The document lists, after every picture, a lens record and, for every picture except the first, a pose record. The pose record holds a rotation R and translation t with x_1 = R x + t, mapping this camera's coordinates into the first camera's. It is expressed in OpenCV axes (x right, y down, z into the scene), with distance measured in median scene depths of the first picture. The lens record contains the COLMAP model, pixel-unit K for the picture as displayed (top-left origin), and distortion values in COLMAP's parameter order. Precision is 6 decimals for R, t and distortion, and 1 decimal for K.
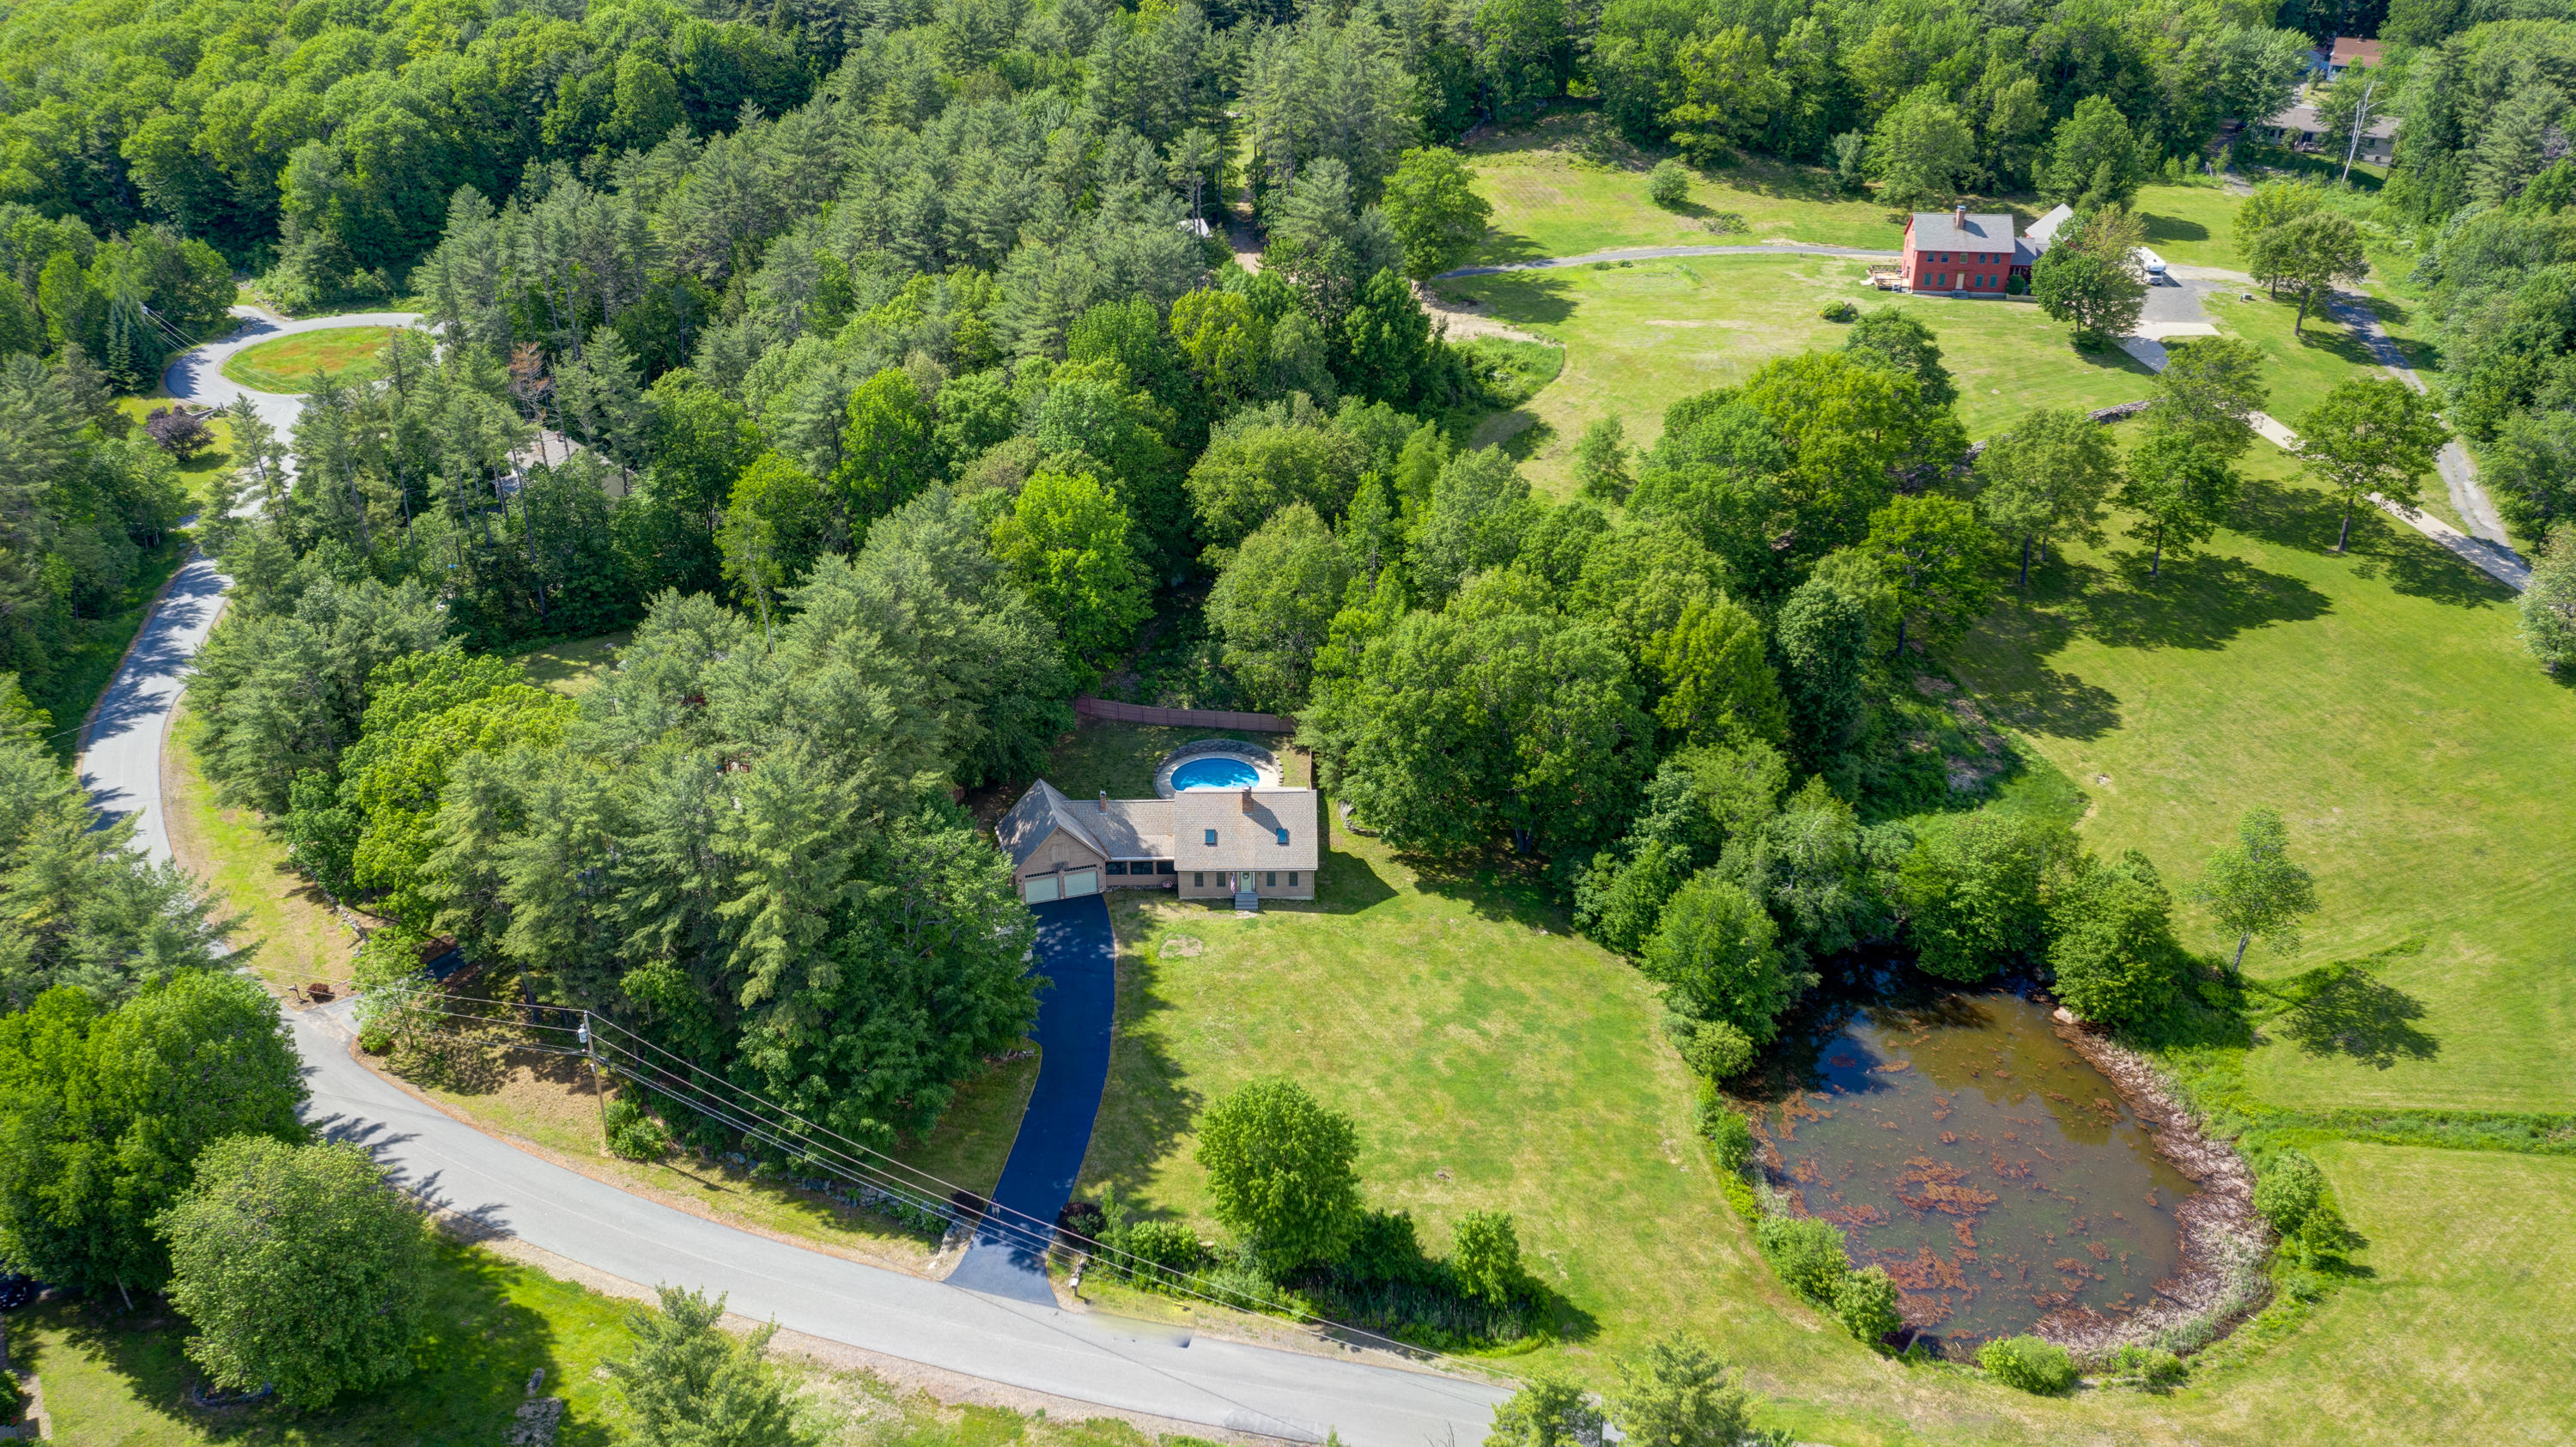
lens RADIAL K [[2007.3, 0, 1280.8], [0, 2007.3, 712.0], [0, 0, 1]] dist [-0.030290, 0.002662]
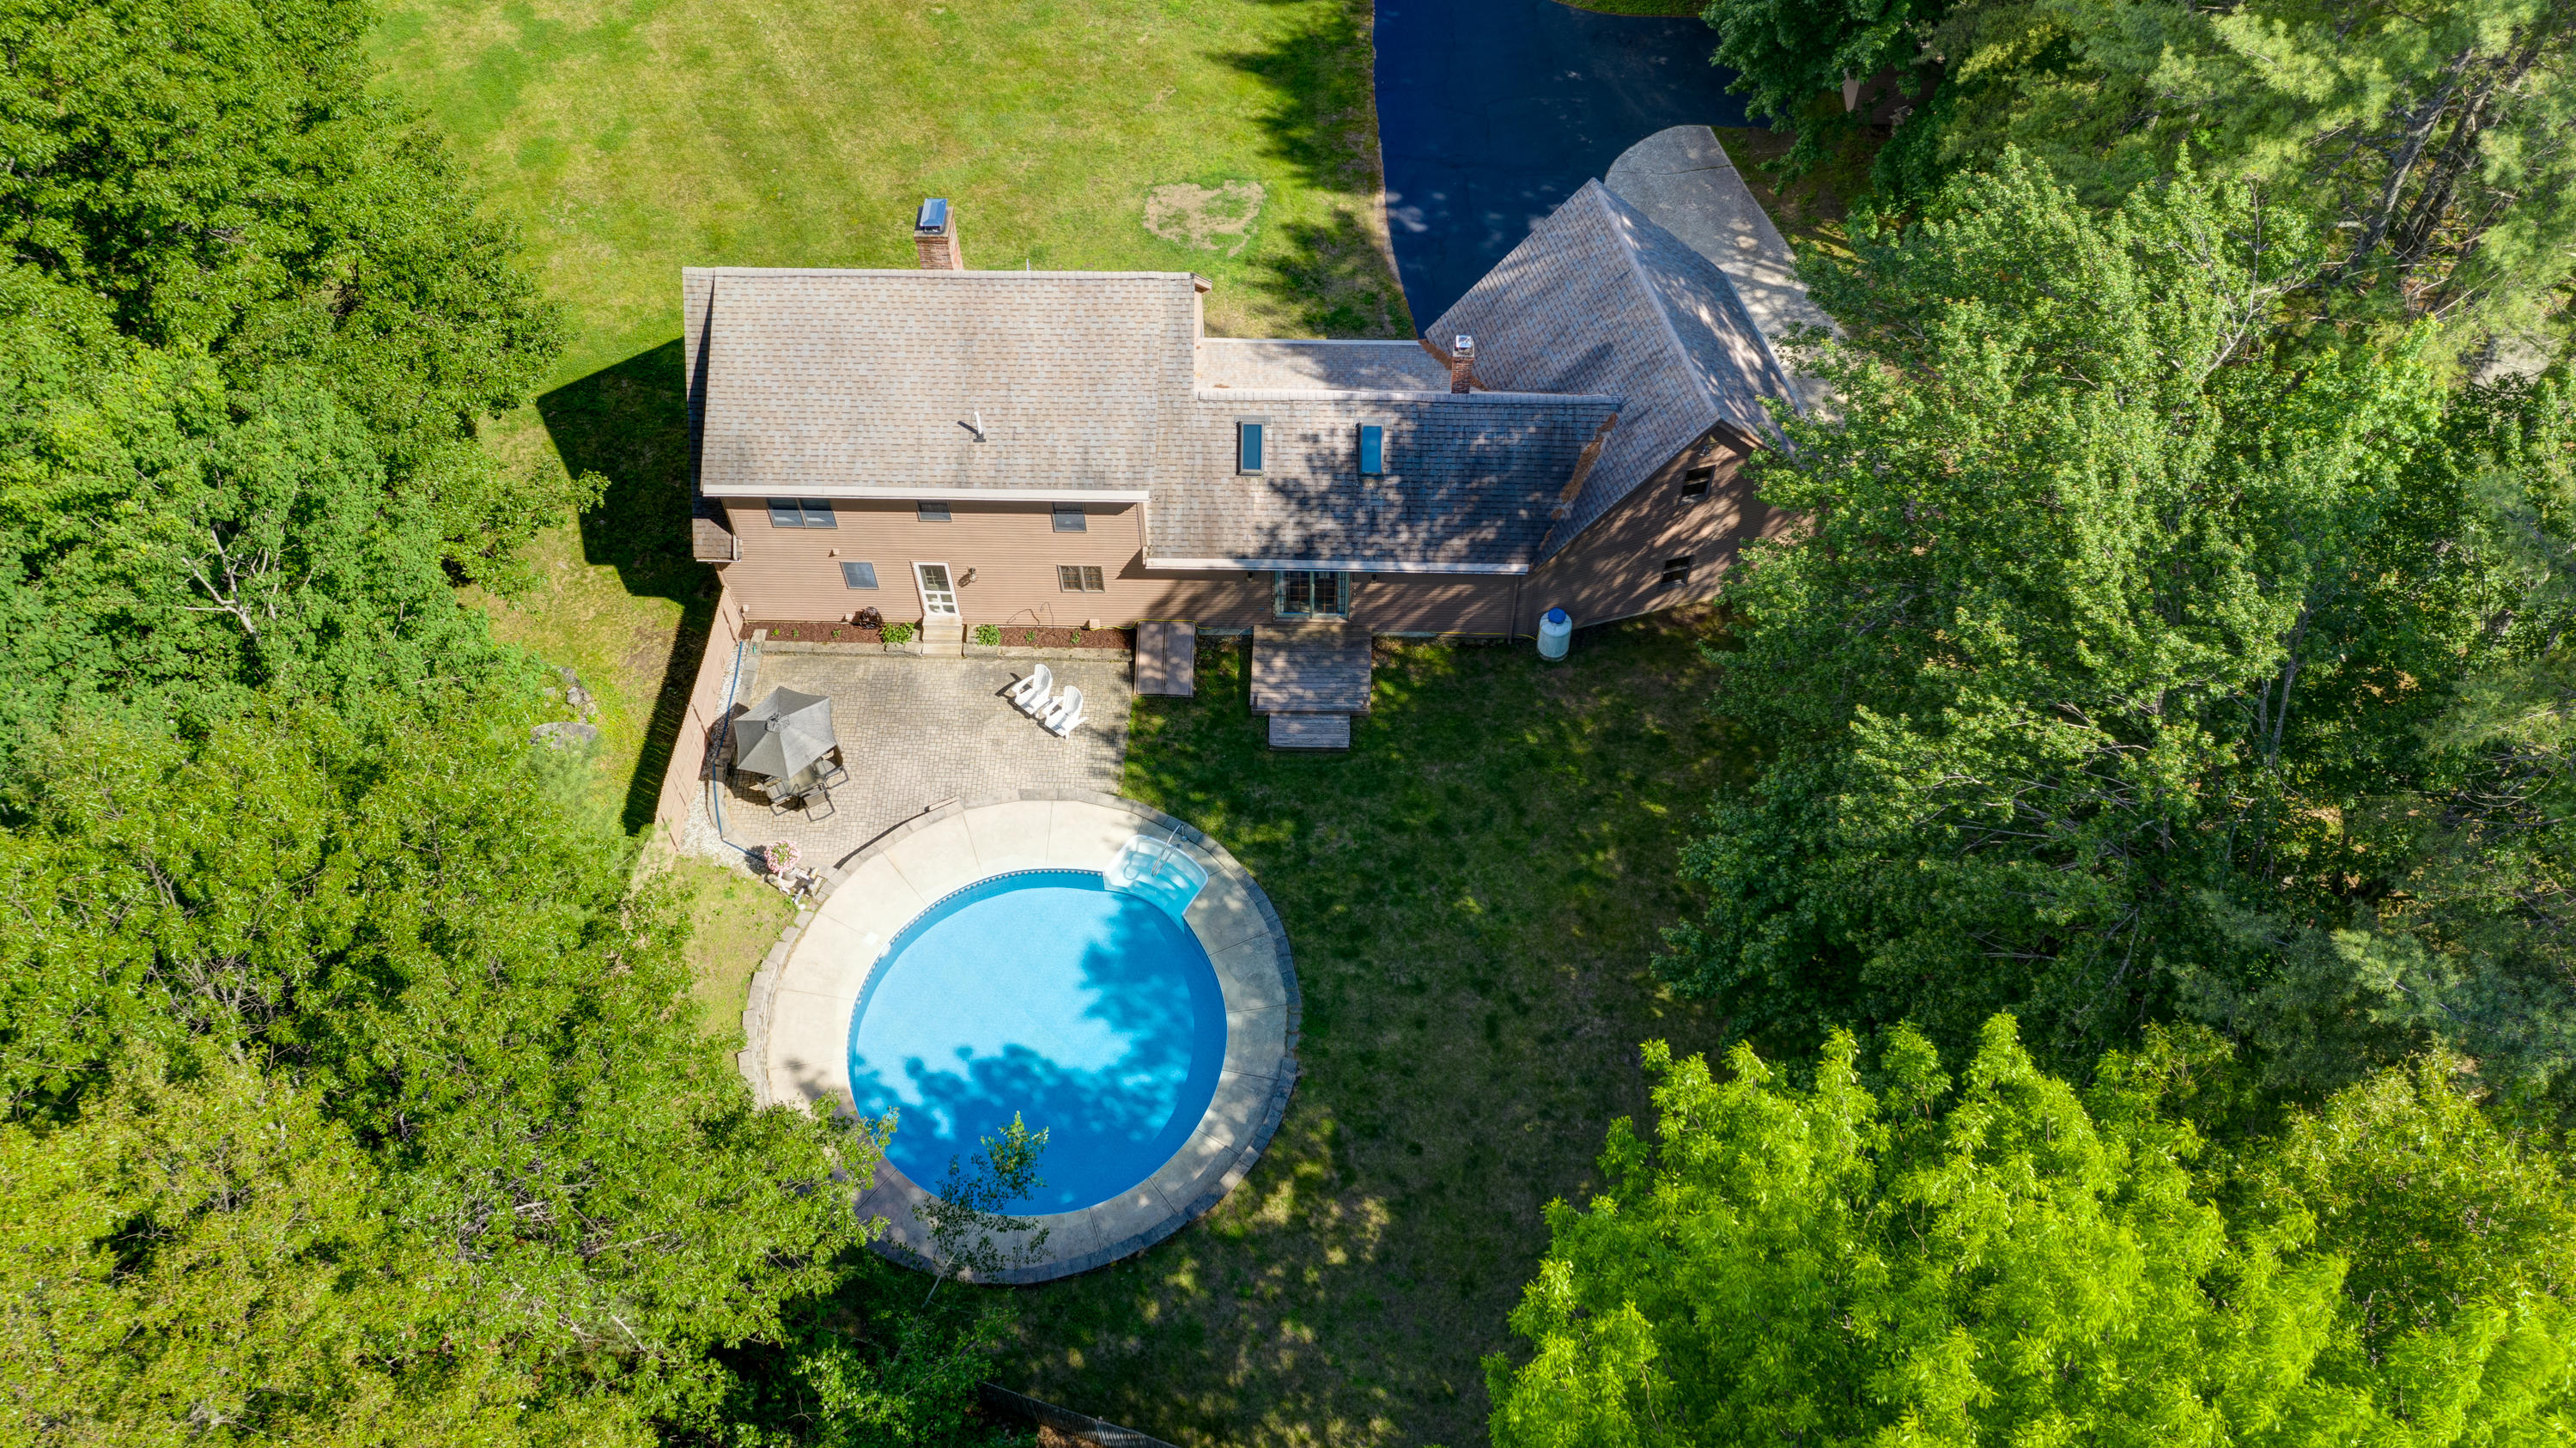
lens RADIAL K [[2007.4, 0, 1290.7], [0, 2007.4, 720.6], [0, 0, 1]] dist [-0.030290, 0.002662]
pose [[-0.999326, -0.020983, 0.030119, -0.075836], [0.027350, 0.121632, 0.992198, -0.224023], [-0.024483, 0.992353, -0.120976, 1.093011]]
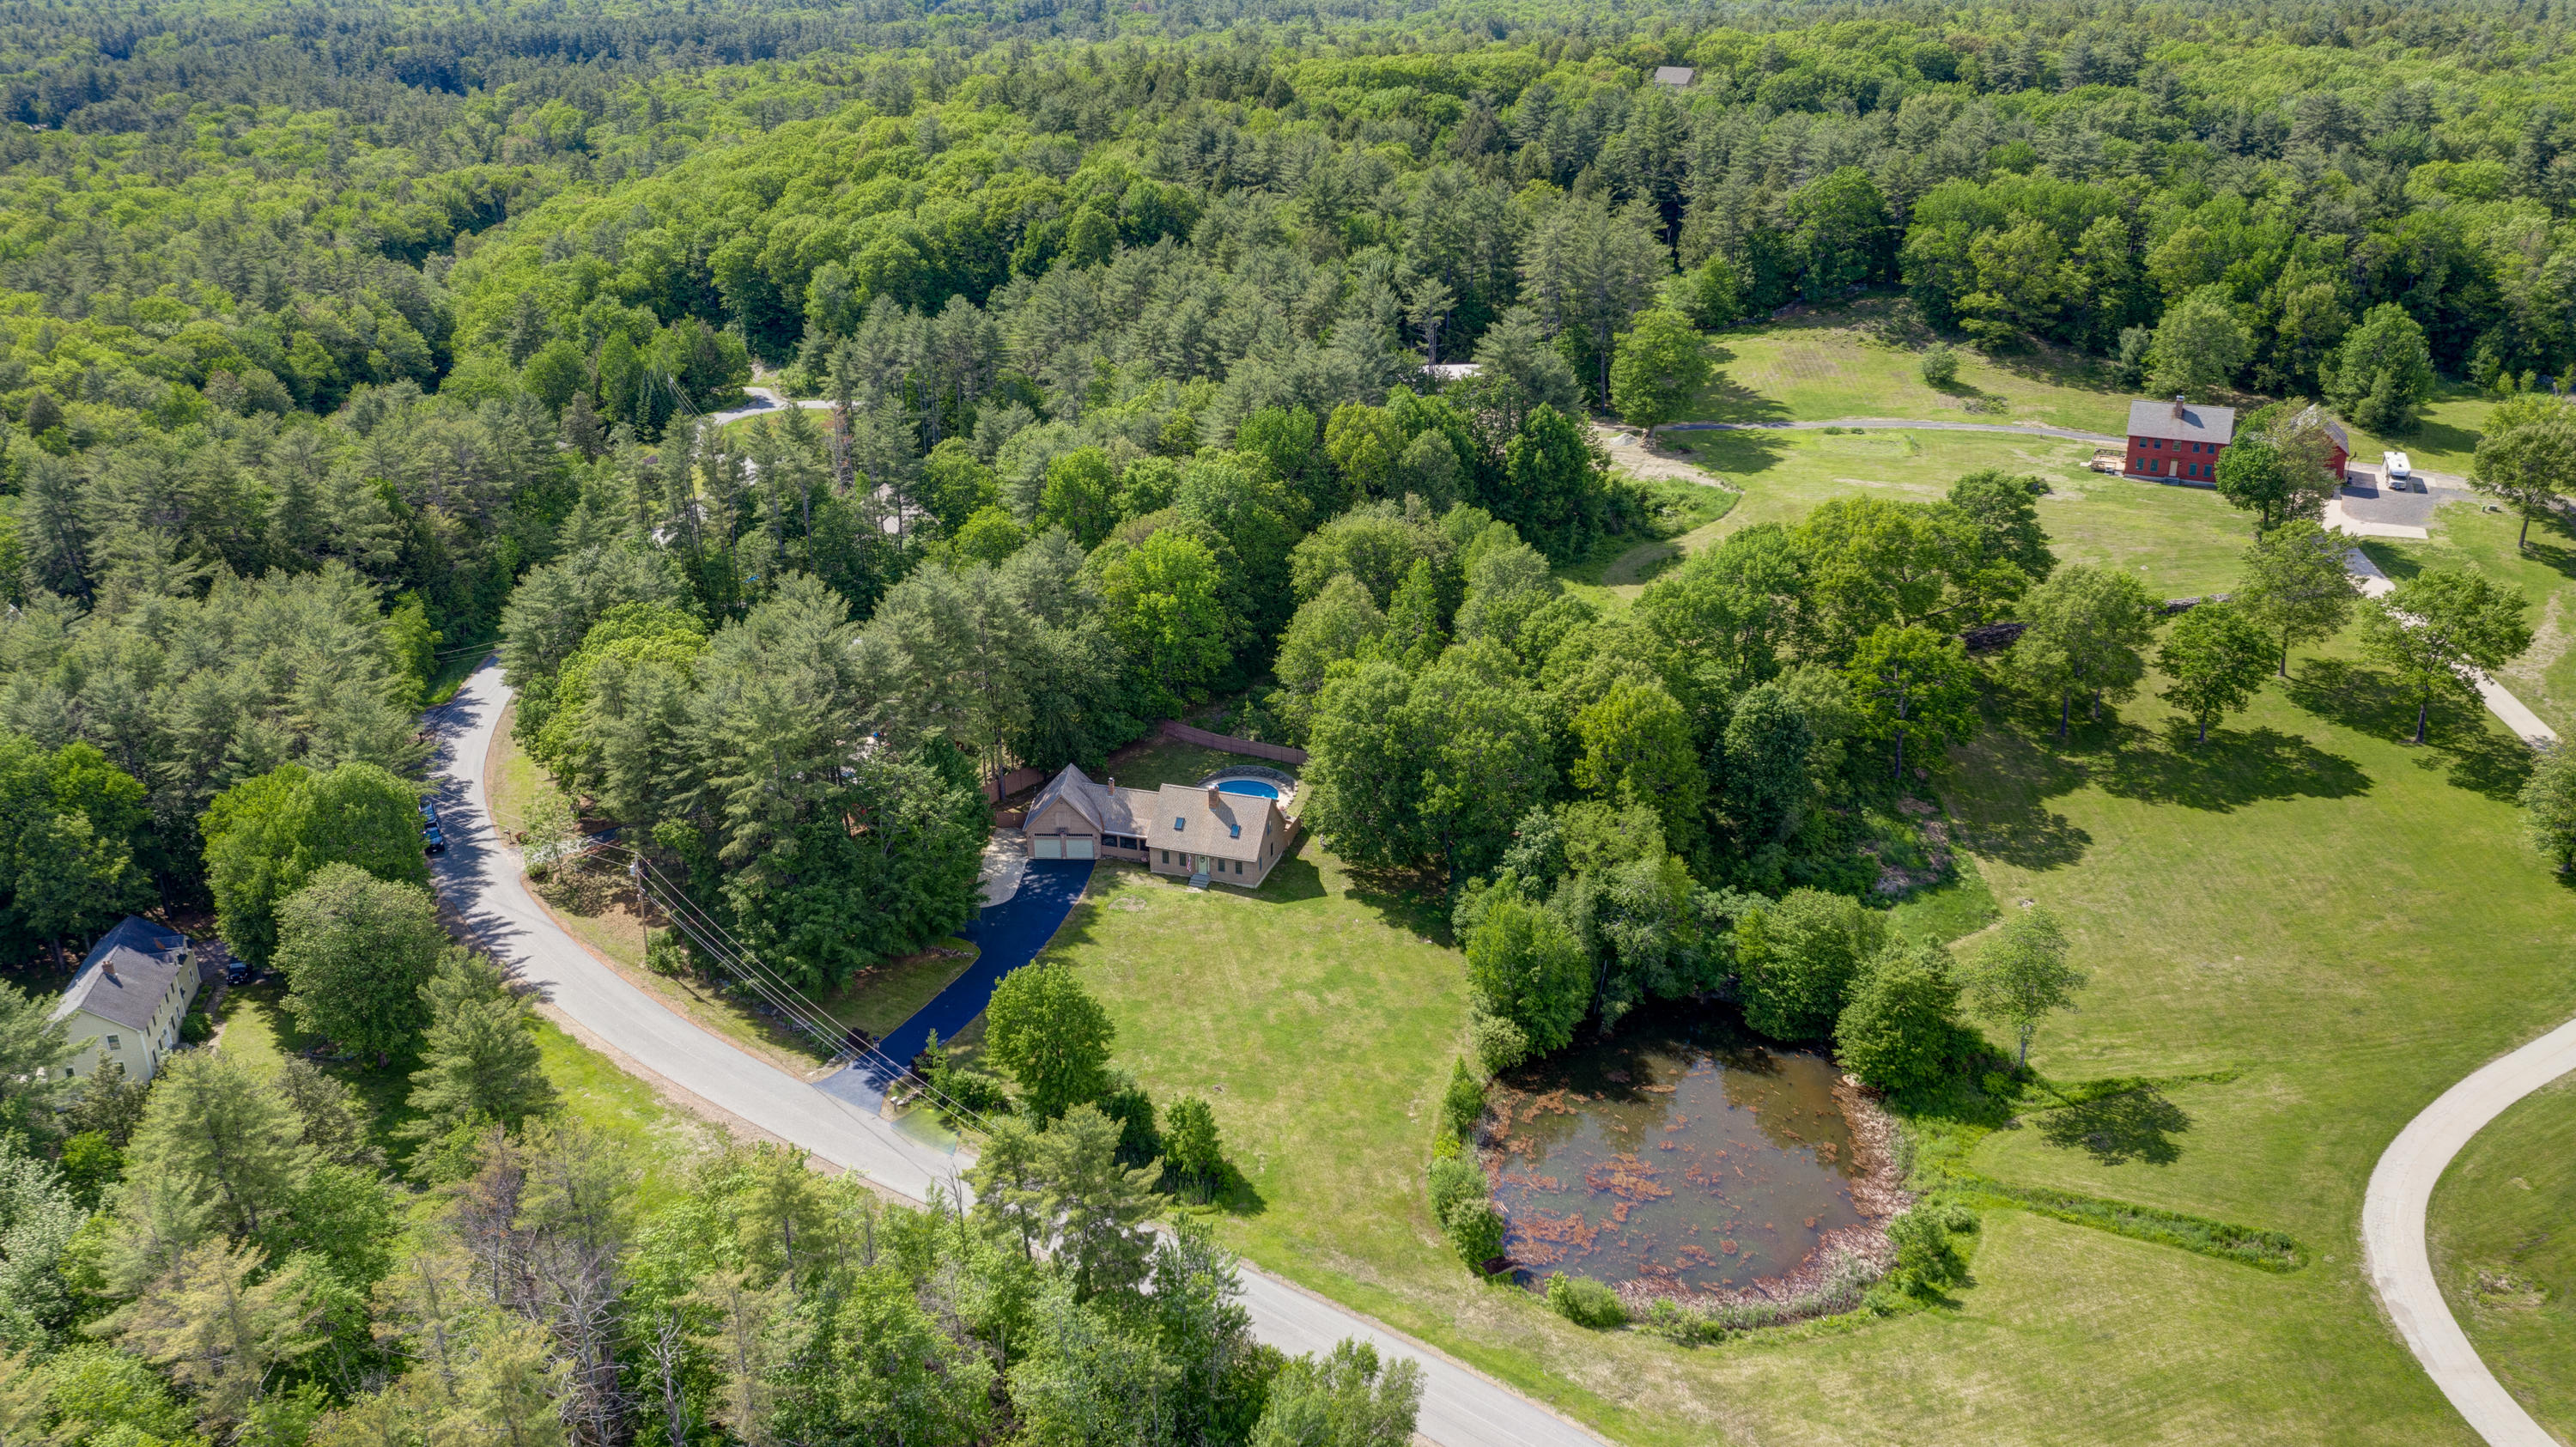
lens RADIAL K [[2007.3, 0, 1274.8], [0, 2007.3, 720.7], [0, 0, 1]] dist [-0.030290, 0.002662]
pose [[0.944121, 0.119175, -0.307300, 0.380277], [-0.145827, 0.987160, -0.065194, 0.070869], [0.295585, 0.106363, 0.949377, -0.136813]]
